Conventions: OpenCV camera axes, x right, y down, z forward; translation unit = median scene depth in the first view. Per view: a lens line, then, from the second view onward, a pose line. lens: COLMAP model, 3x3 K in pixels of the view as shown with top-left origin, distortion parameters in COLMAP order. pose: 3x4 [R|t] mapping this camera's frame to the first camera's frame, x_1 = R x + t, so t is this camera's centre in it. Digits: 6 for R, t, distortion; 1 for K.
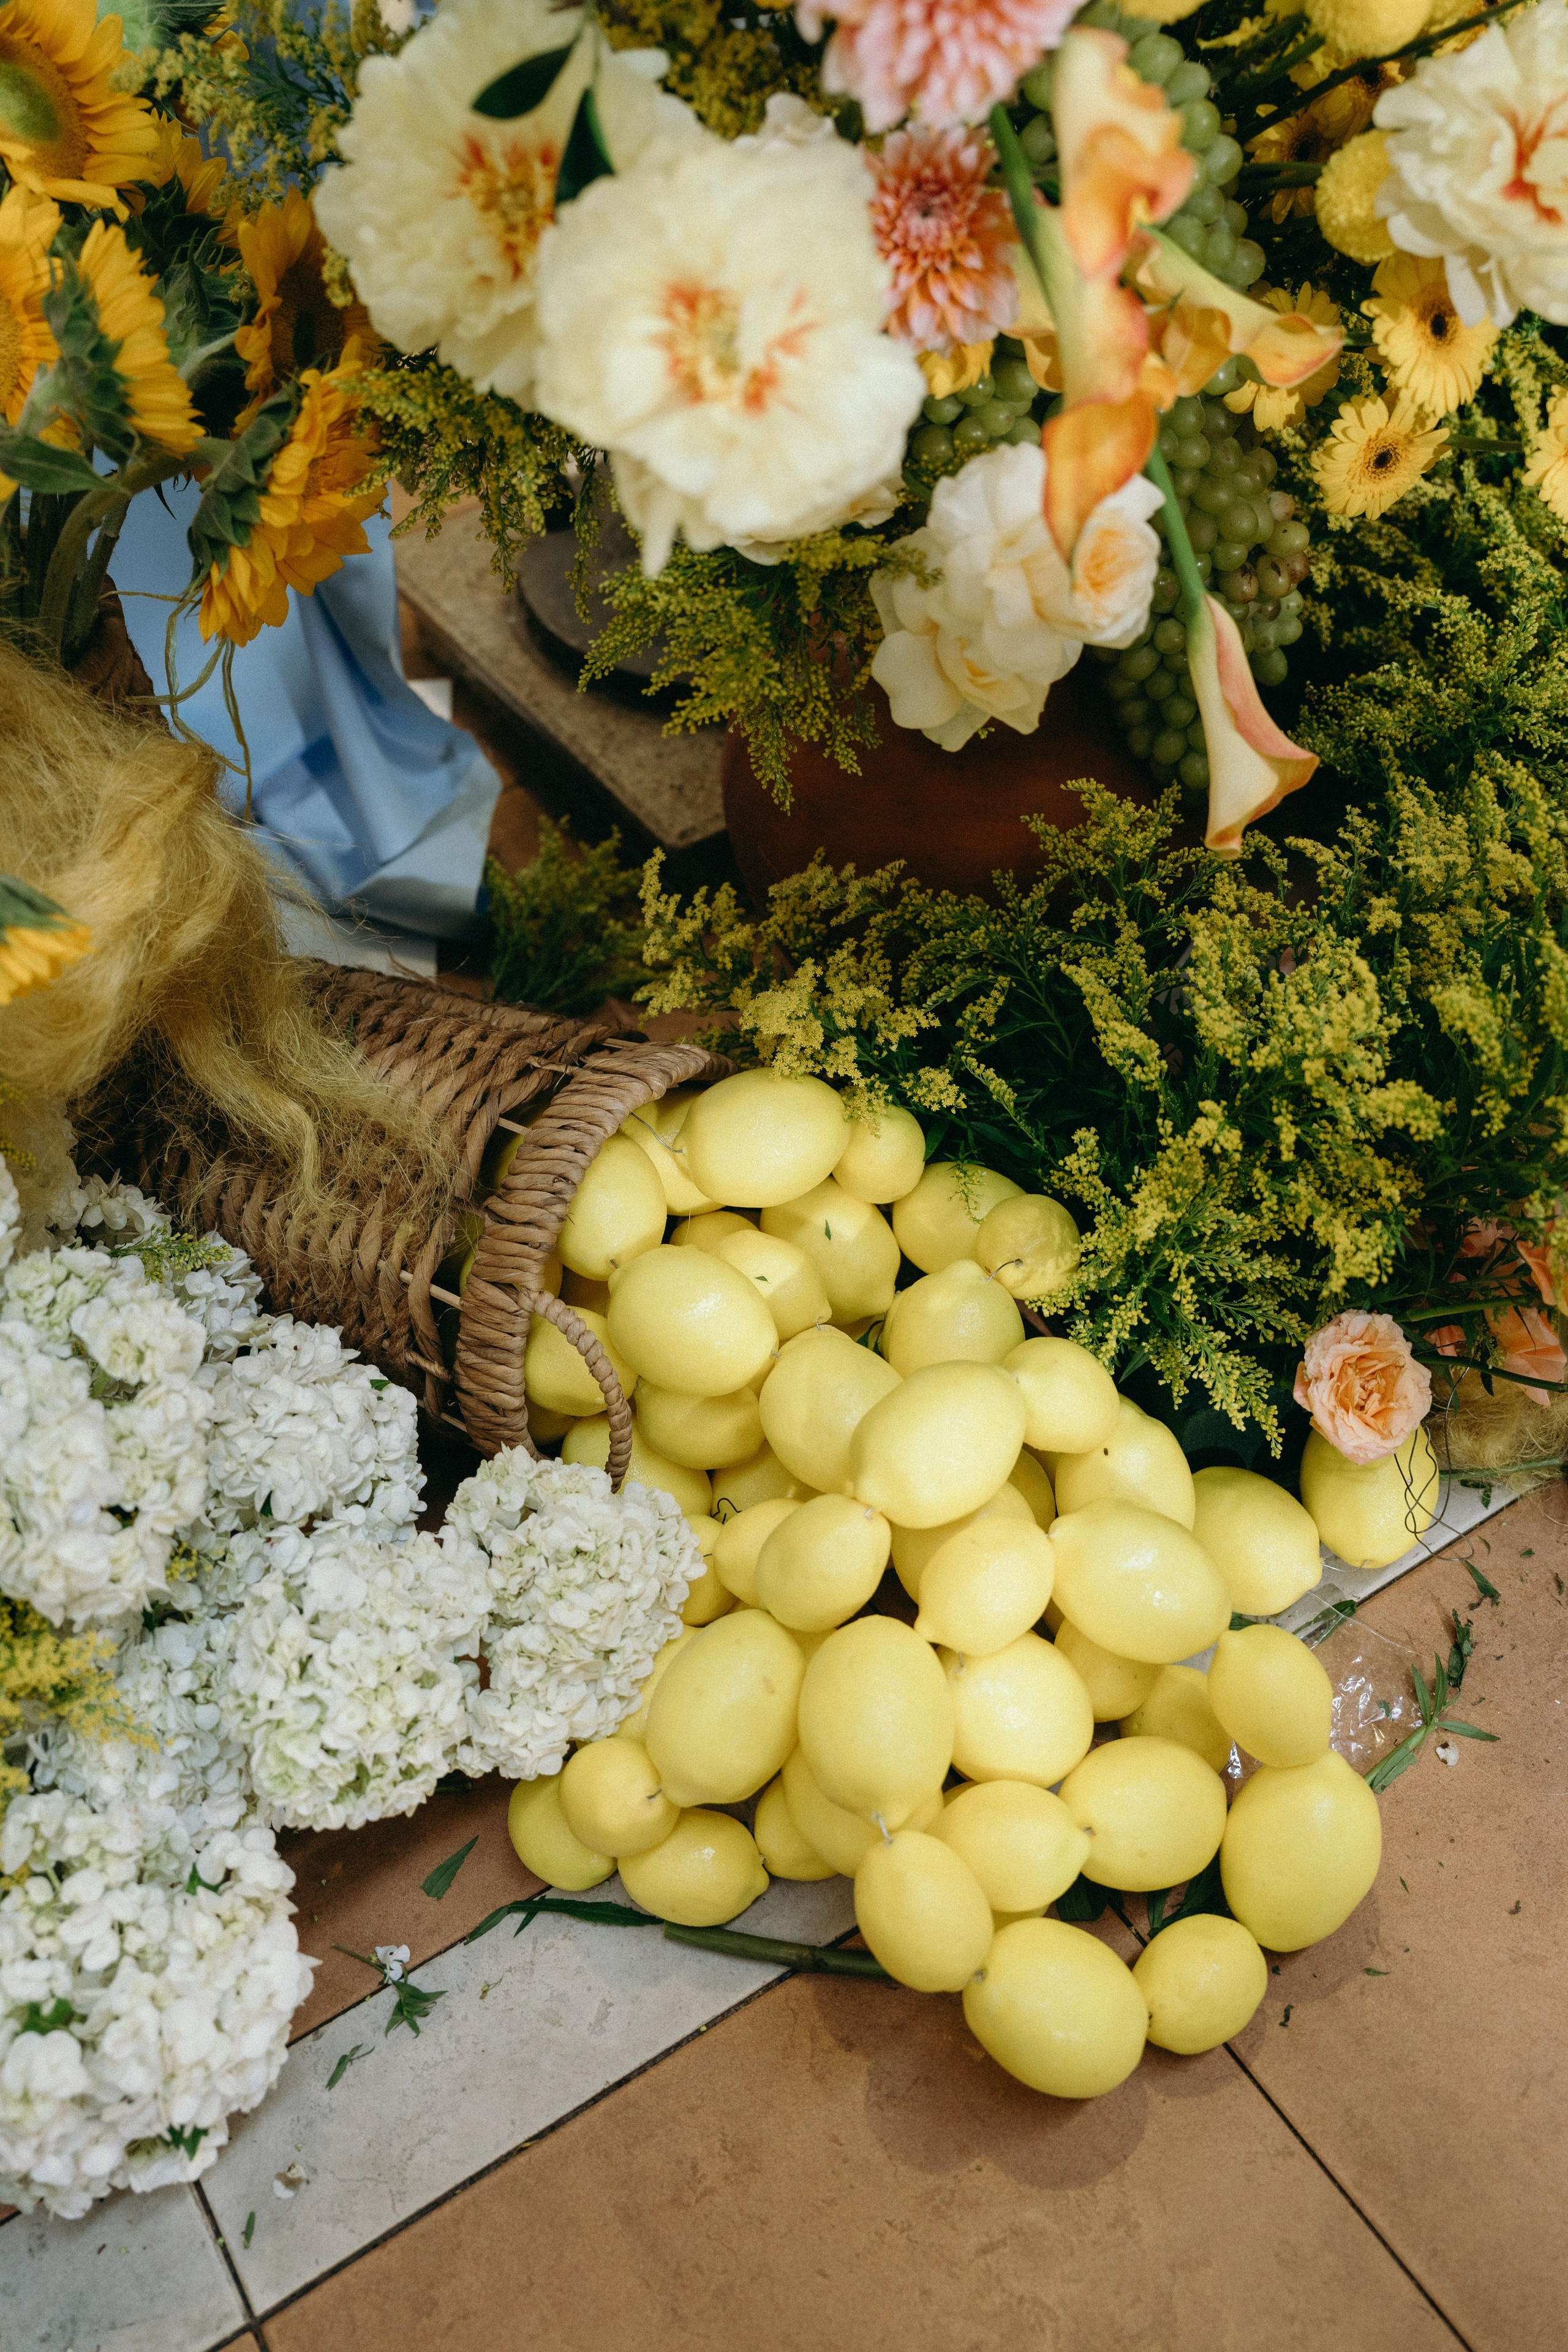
lens RADIAL K [[2209.9, 0, 784.0], [0, 2209.9, 1176.0], [0, 0, 1]] dist [-0.003626, 0.009632]
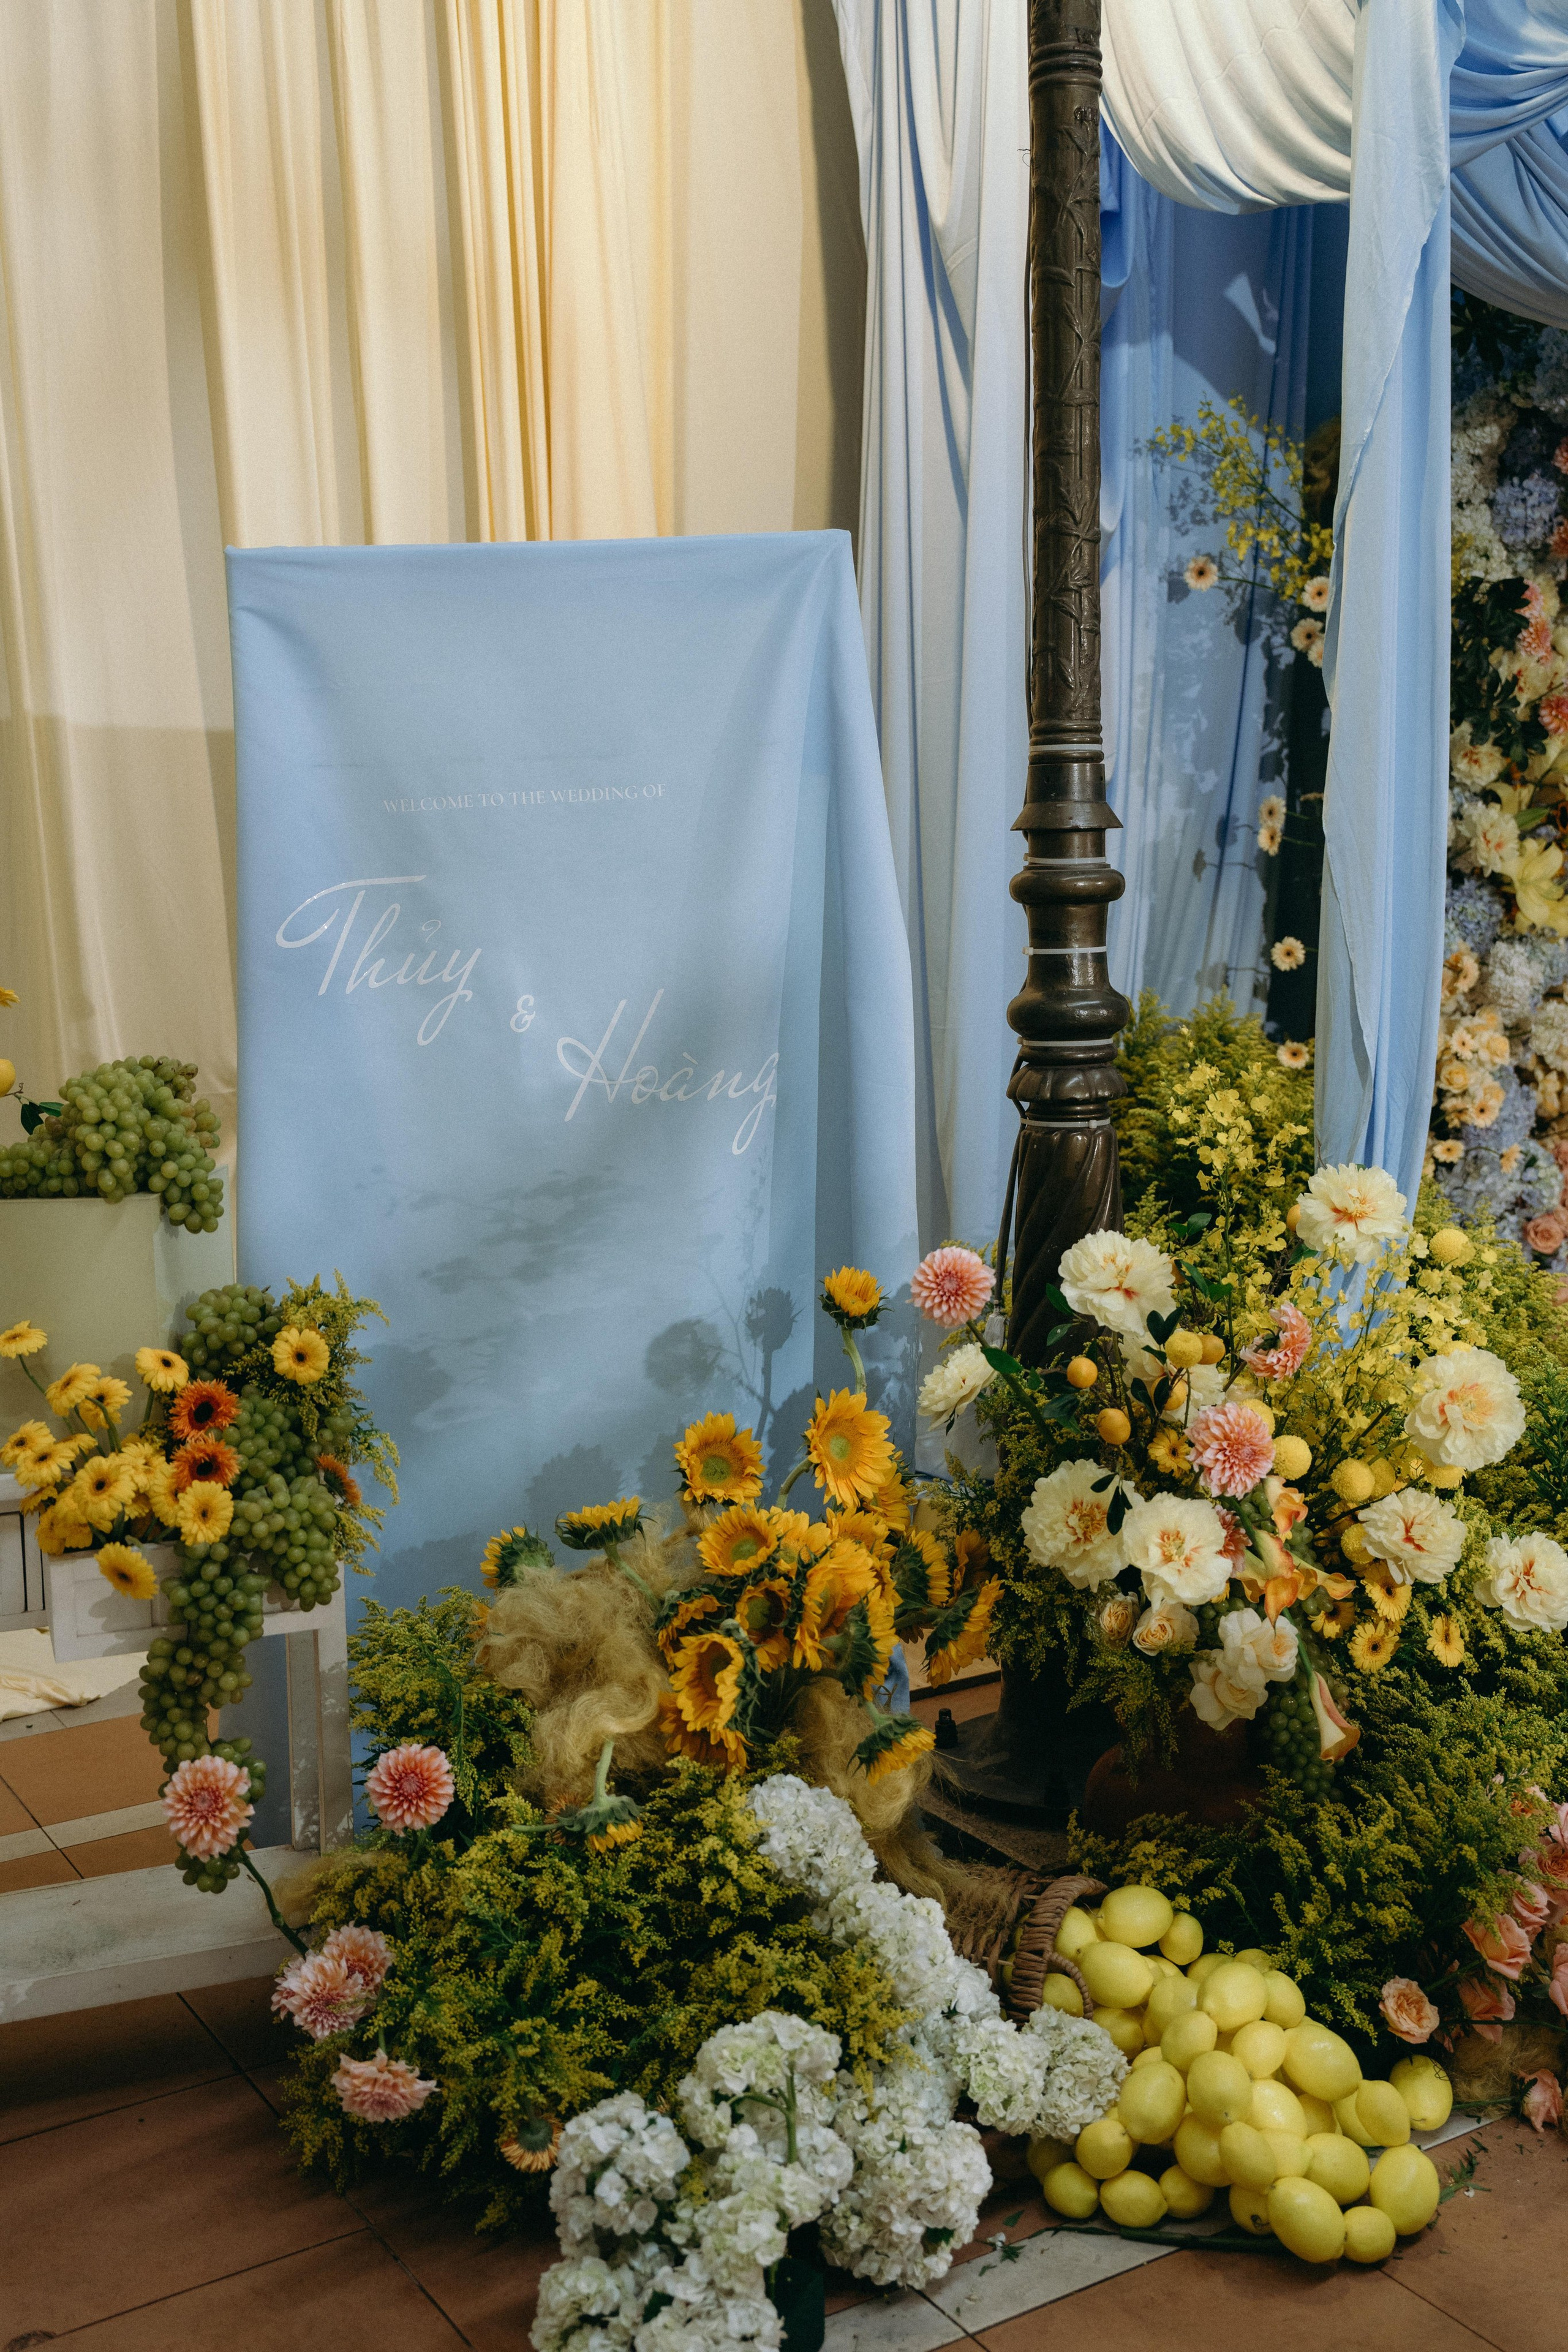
lens RADIAL K [[2421.1, 0, 784.0], [0, 2421.1, 1176.0], [0, 0, 1]] dist [-0.000255, 0.152752]
pose [[0.998378, 0.056457, -0.007379, -0.469438], [-0.049250, 0.791270, -0.609480, 1.094184], [-0.028570, 0.608855, 0.792767, -1.708943]]
